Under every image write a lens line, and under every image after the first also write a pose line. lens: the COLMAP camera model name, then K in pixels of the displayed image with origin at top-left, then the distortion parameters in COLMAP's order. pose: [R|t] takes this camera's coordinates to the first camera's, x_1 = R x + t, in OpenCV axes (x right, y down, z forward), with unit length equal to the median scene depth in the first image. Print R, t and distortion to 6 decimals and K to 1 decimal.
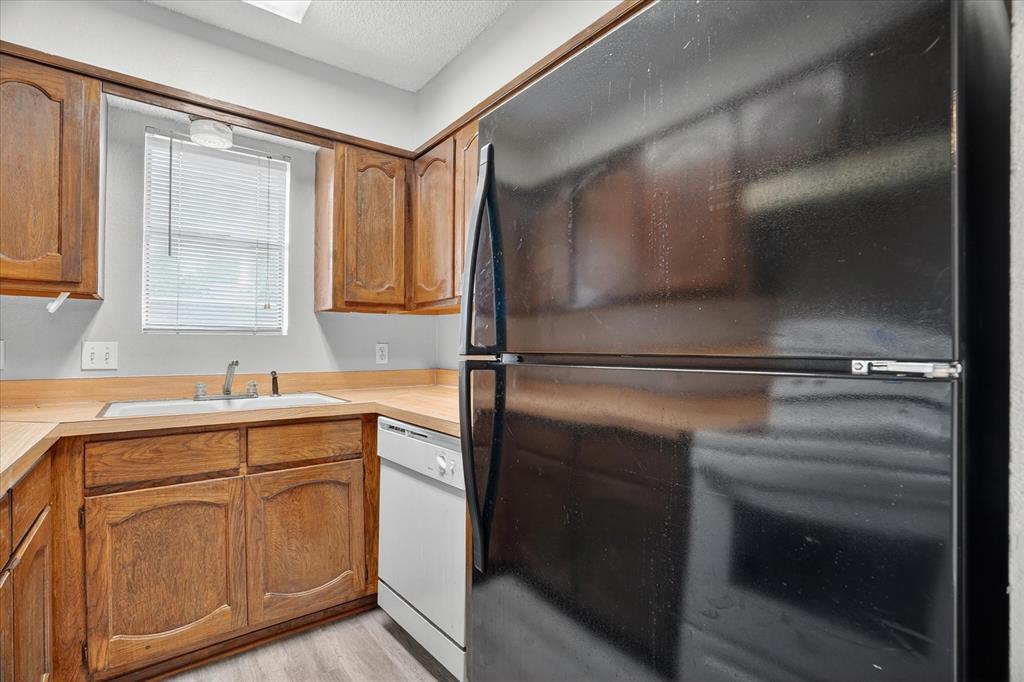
lens RADIAL K [[476.2, 0, 513.1], [0, 476.2, 343.6], [0, 0, 1]] dist [-0.046828, 0.015565]
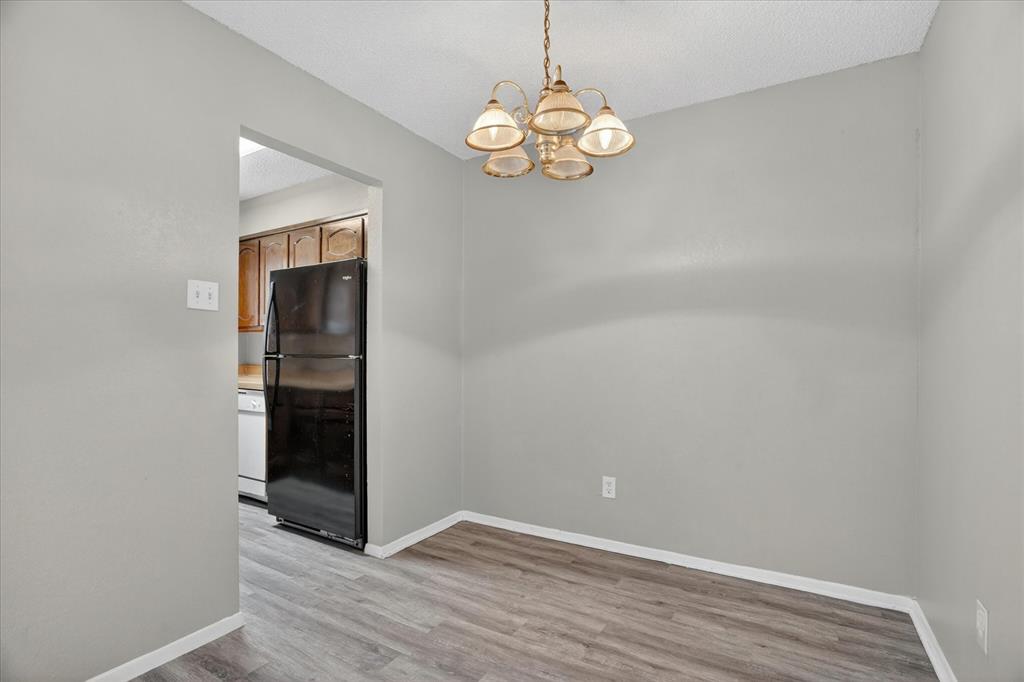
lens RADIAL K [[475.0, 0, 514.9], [0, 475.0, 356.3], [0, 0, 1]] dist [-0.046410, 0.015987]
pose [[0.928777, -0.001796, 0.370636, 0.170222], [-0.003172, 0.999913, 0.012793, -0.005687], [-0.370626, -0.013057, 0.928690, -1.478820]]
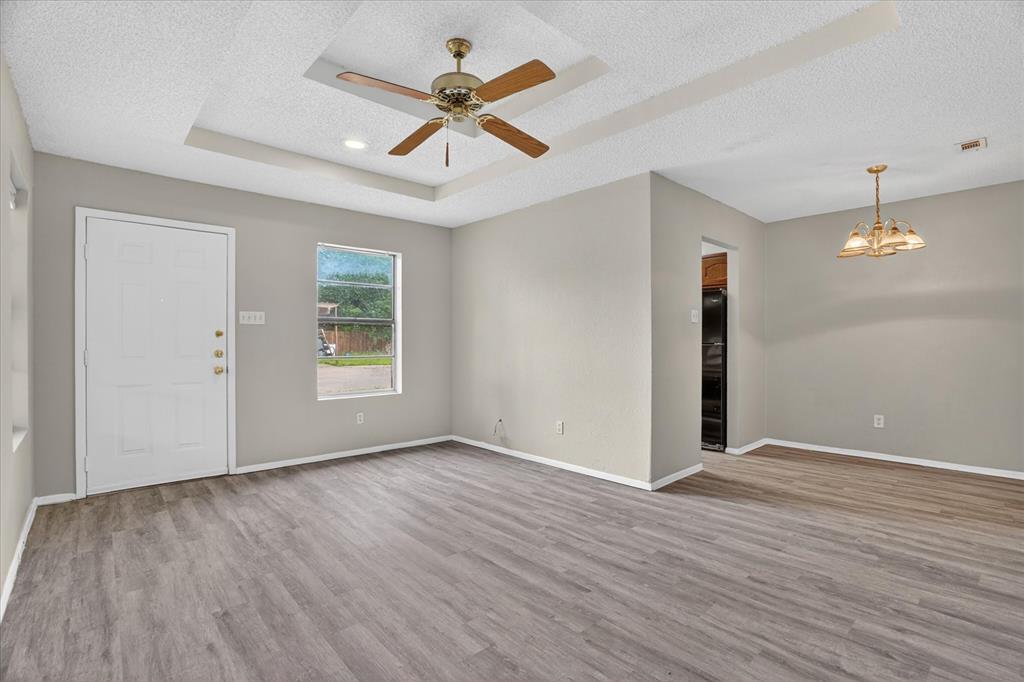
lens RADIAL K [[476.2, 0, 513.1], [0, 476.2, 343.6], [0, 0, 1]] dist [-0.046828, 0.015565]
pose [[0.996275, -0.005877, 0.086028, -1.309573], [0.004967, 0.999929, 0.010791, -0.021571], [-0.086086, -0.010323, 0.996234, -2.616401]]
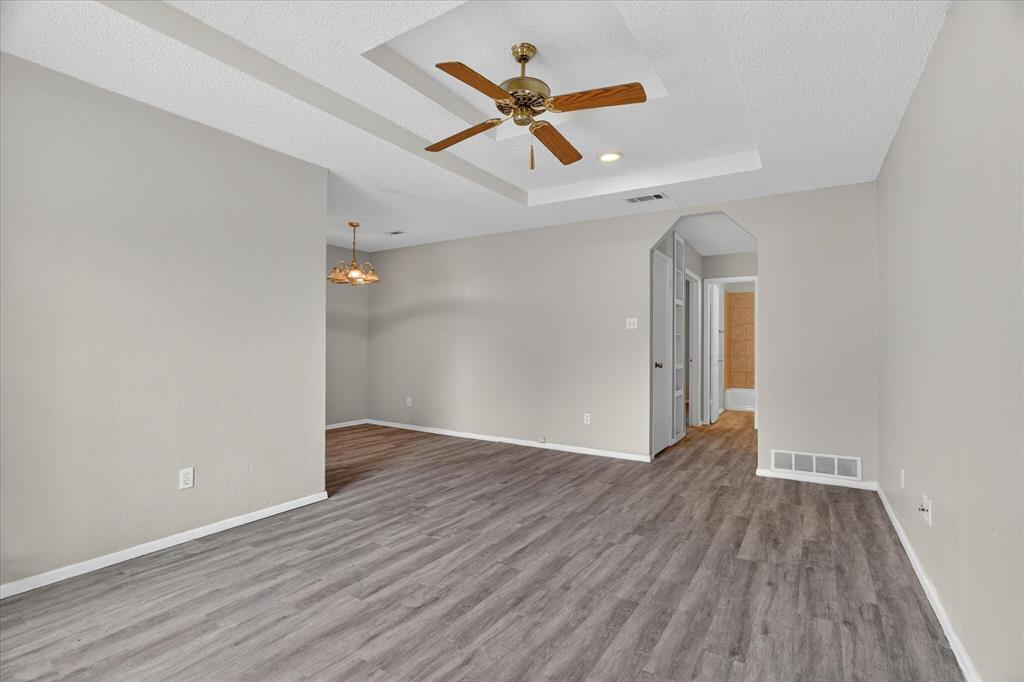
lens RADIAL K [[476.2, 0, 513.1], [0, 476.2, 343.6], [0, 0, 1]] dist [-0.046828, 0.015565]
pose [[-0.346290, -0.001707, 0.938126, -2.801744], [-0.015530, 0.999872, -0.003913, -0.010662], [-0.937999, -0.015925, -0.346272, -0.471698]]
